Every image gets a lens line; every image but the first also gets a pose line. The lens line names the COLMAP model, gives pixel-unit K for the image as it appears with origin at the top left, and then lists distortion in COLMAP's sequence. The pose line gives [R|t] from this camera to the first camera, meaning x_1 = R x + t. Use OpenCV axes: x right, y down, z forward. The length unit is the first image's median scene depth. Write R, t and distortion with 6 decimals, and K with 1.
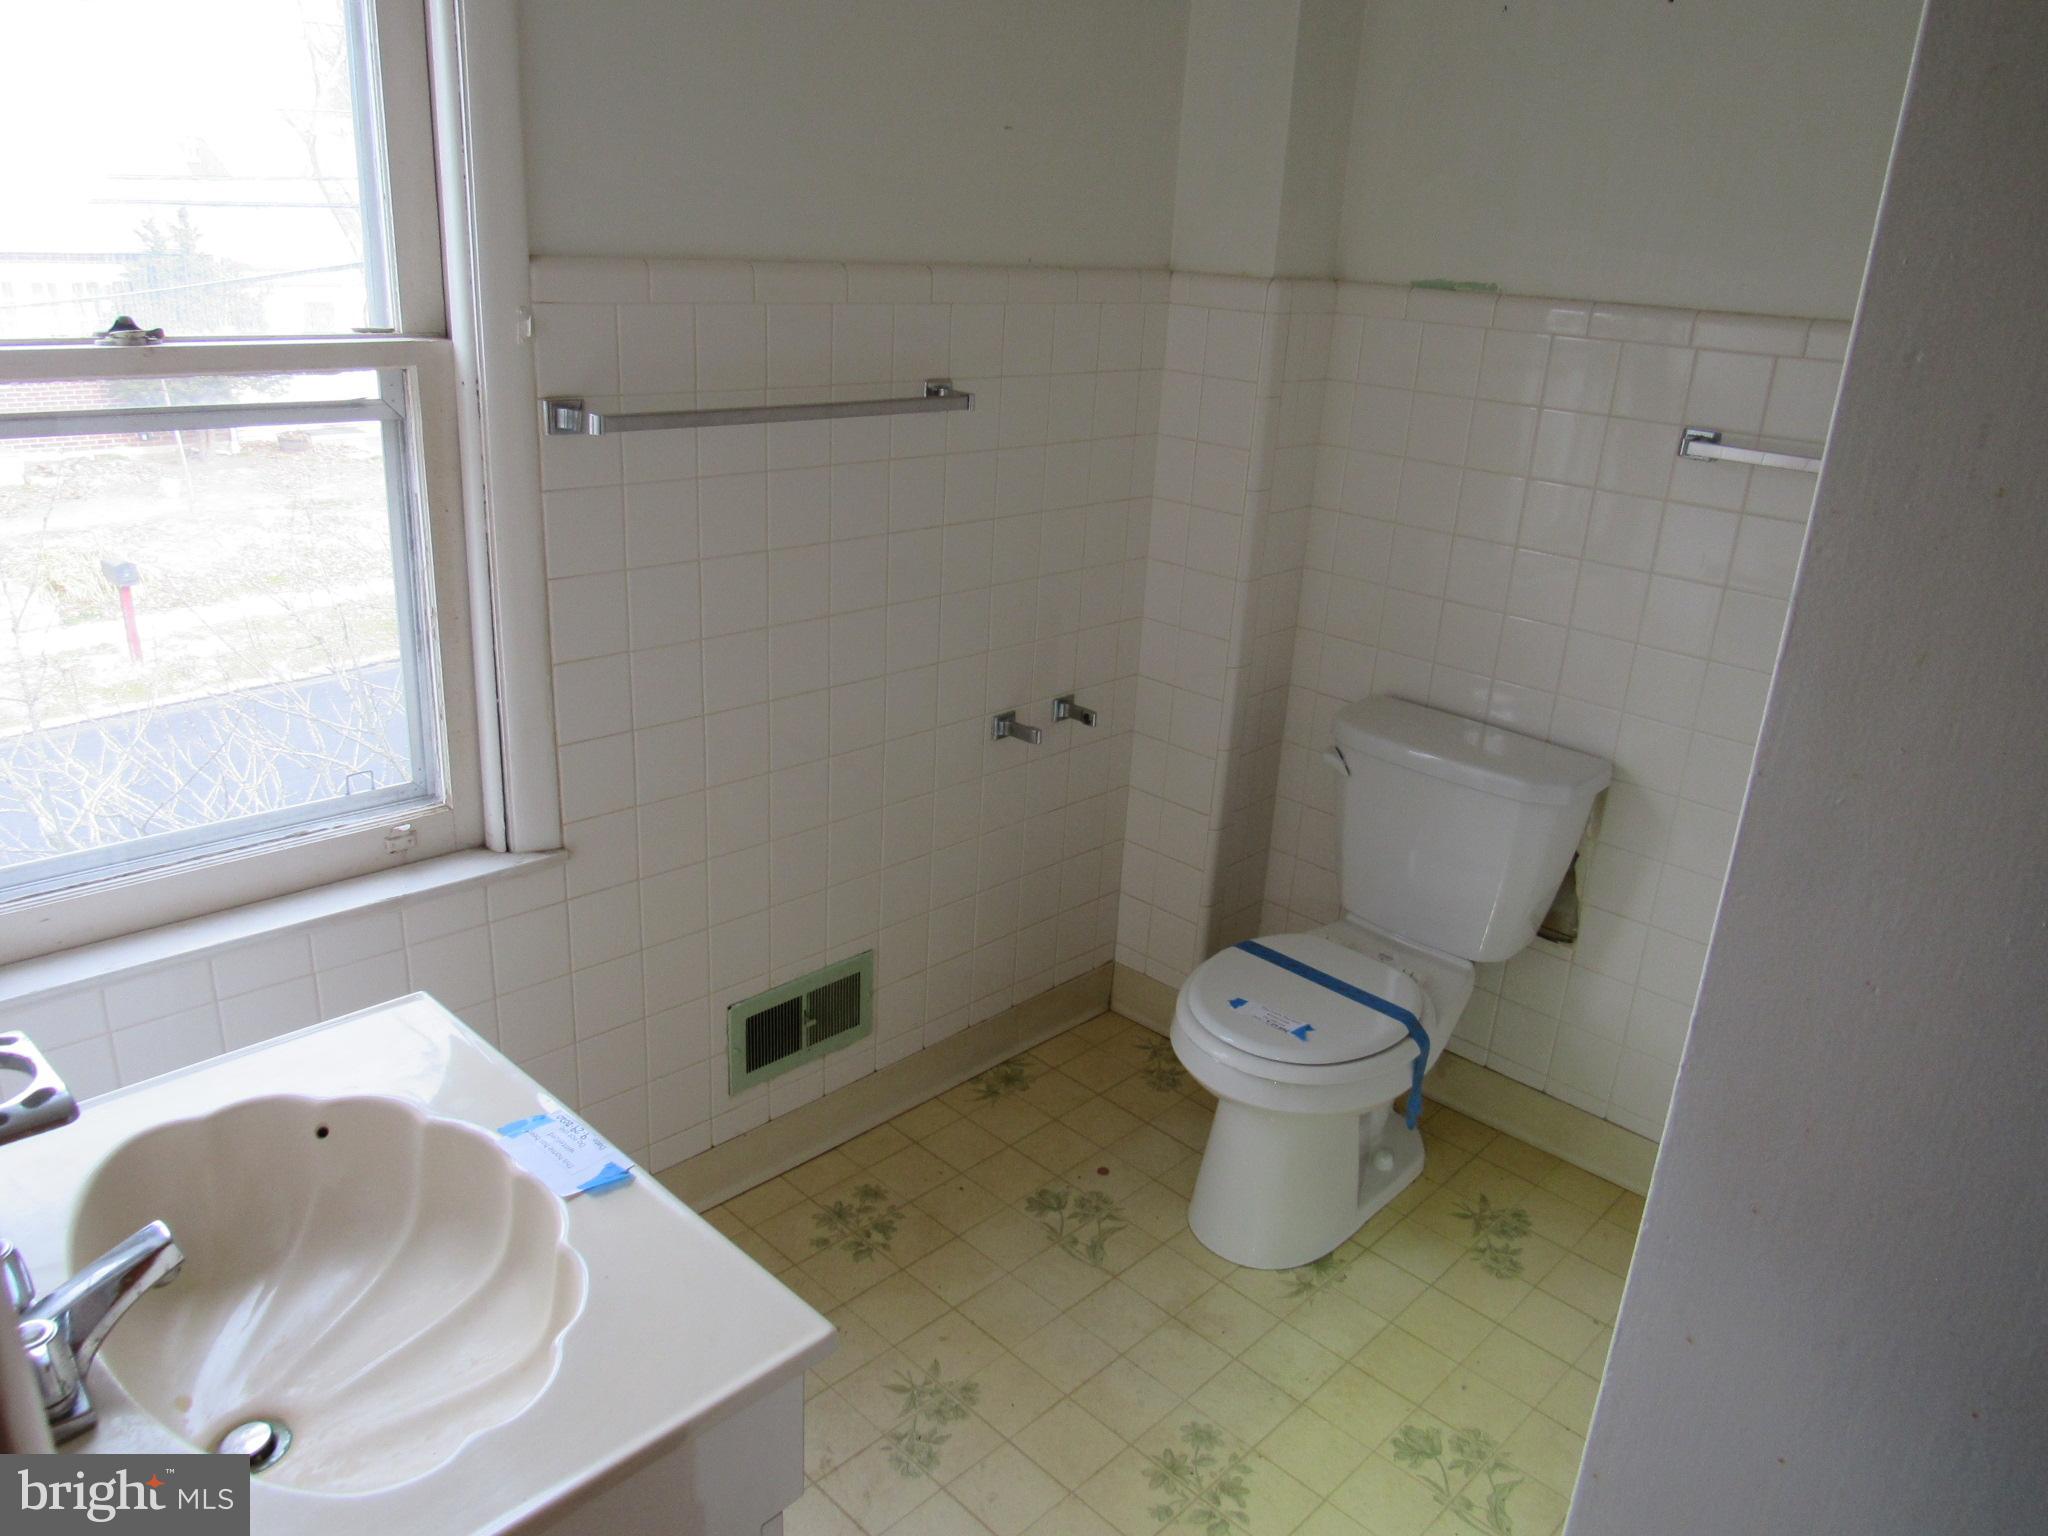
lens RADIAL K [[1448.9, 0, 1021.9], [0, 1448.9, 768.3], [0, 0, 1]] dist [-0.031766, 0.004635]
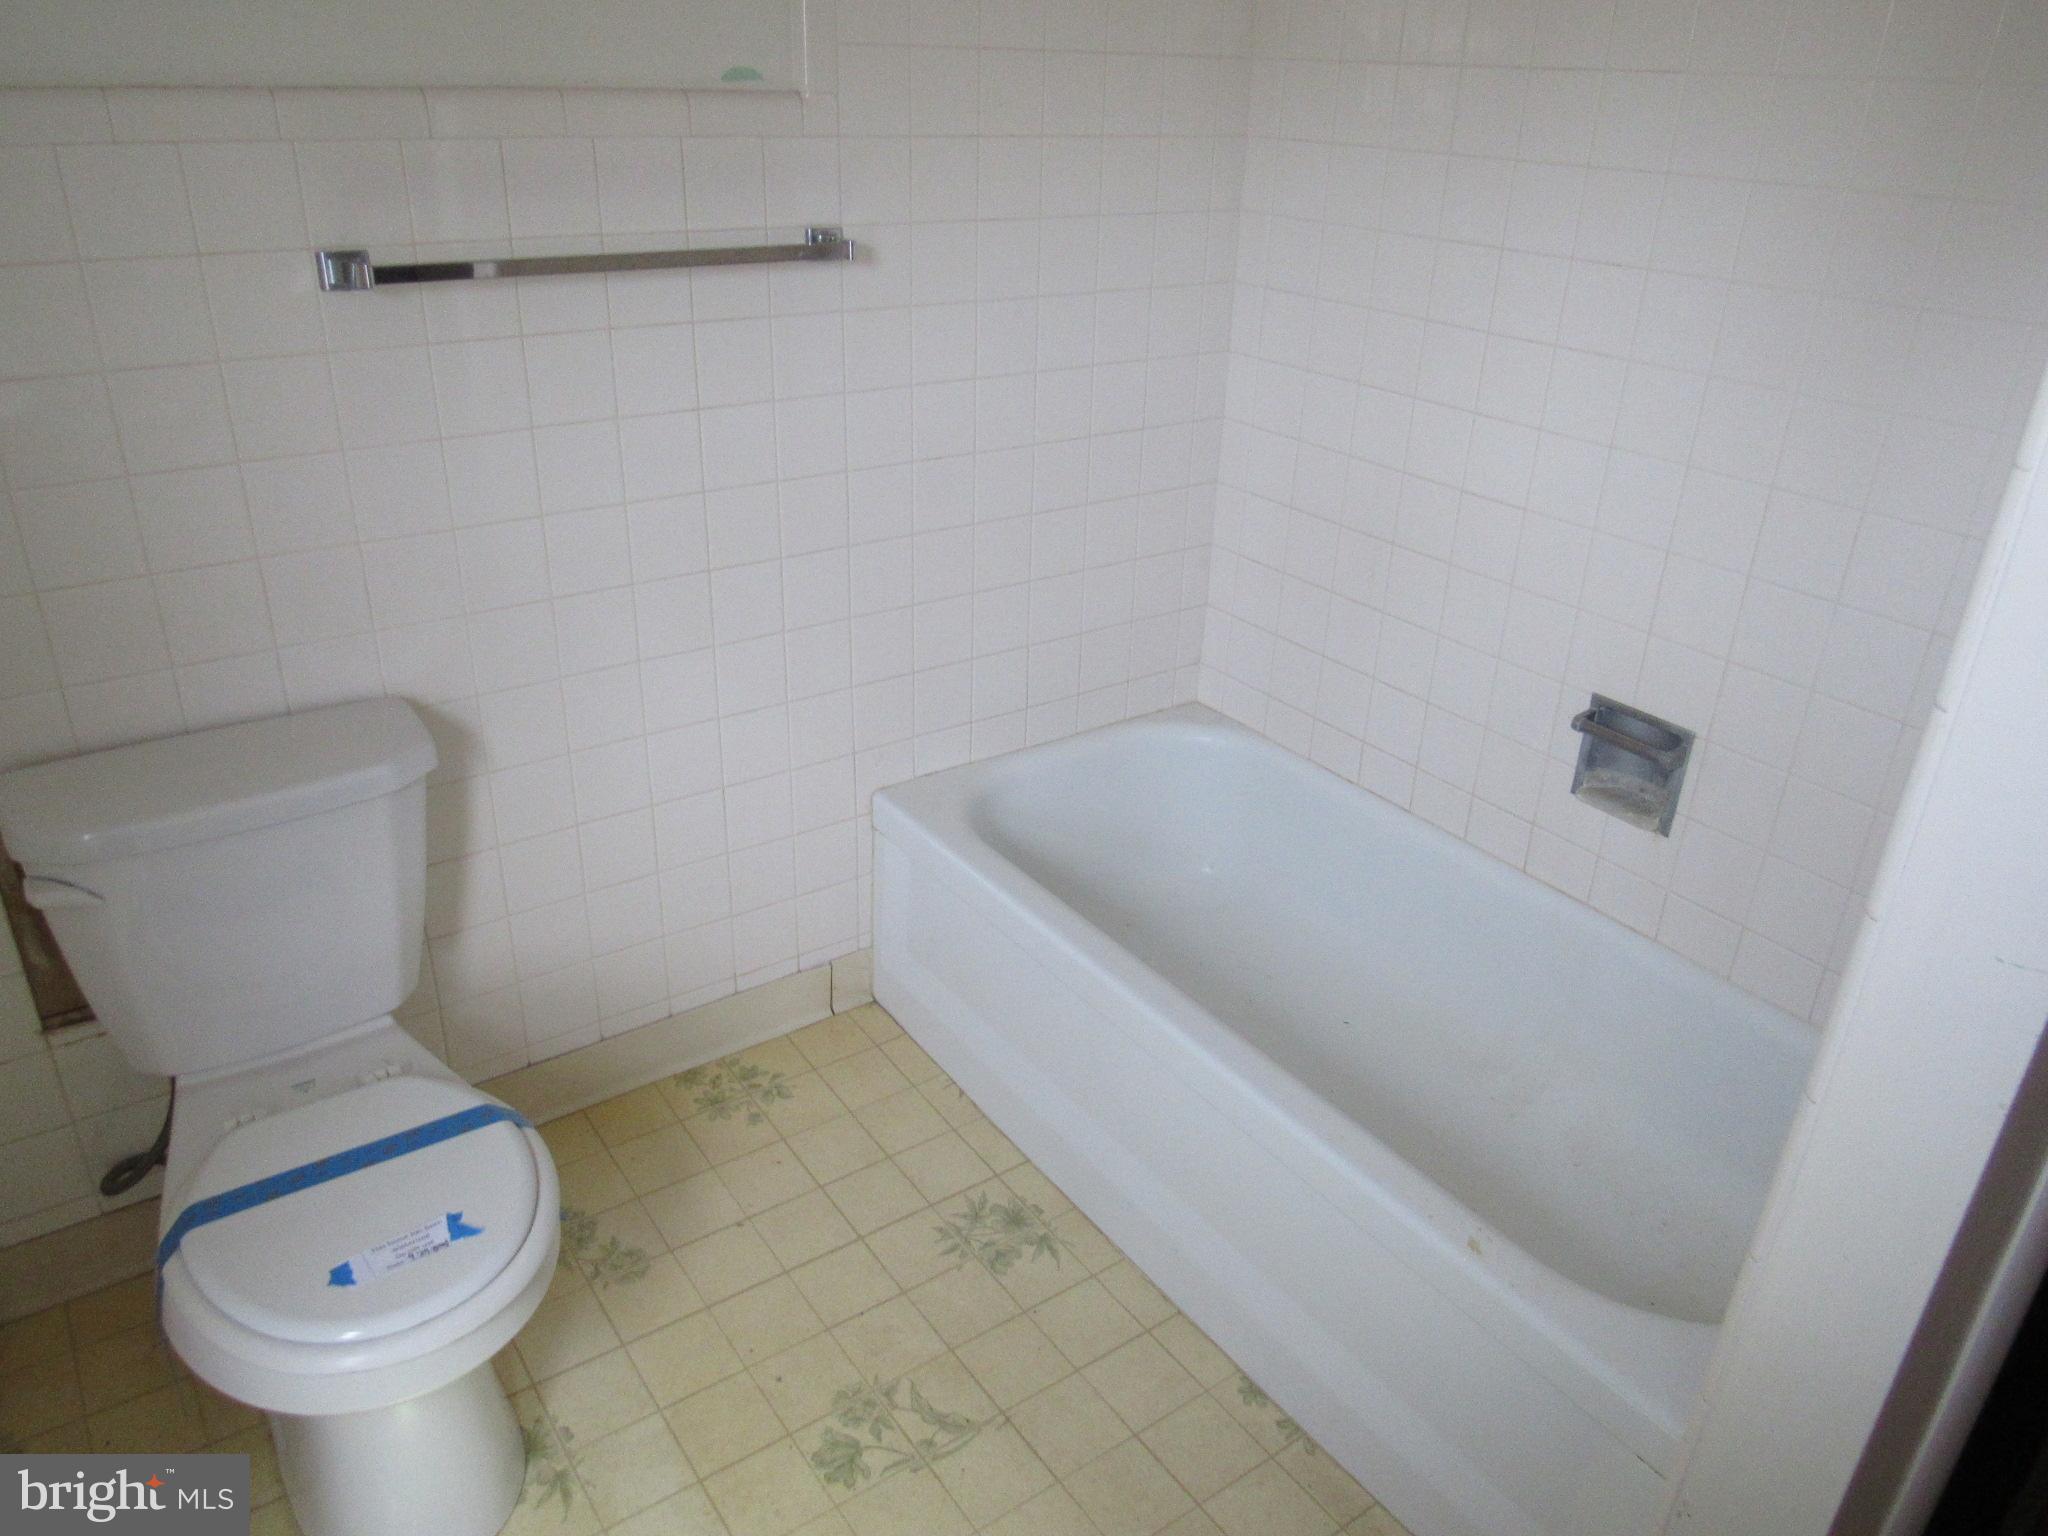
lens RADIAL K [[1448.9, 0, 1022.1], [0, 1448.9, 764.7], [0, 0, 1]] dist [-0.031766, 0.004635]
pose [[0.181888, -0.472750, 0.862220, -0.256232], [0.330543, 0.855217, 0.399181, -0.200417], [-0.926098, 0.212395, 0.311818, 0.527933]]
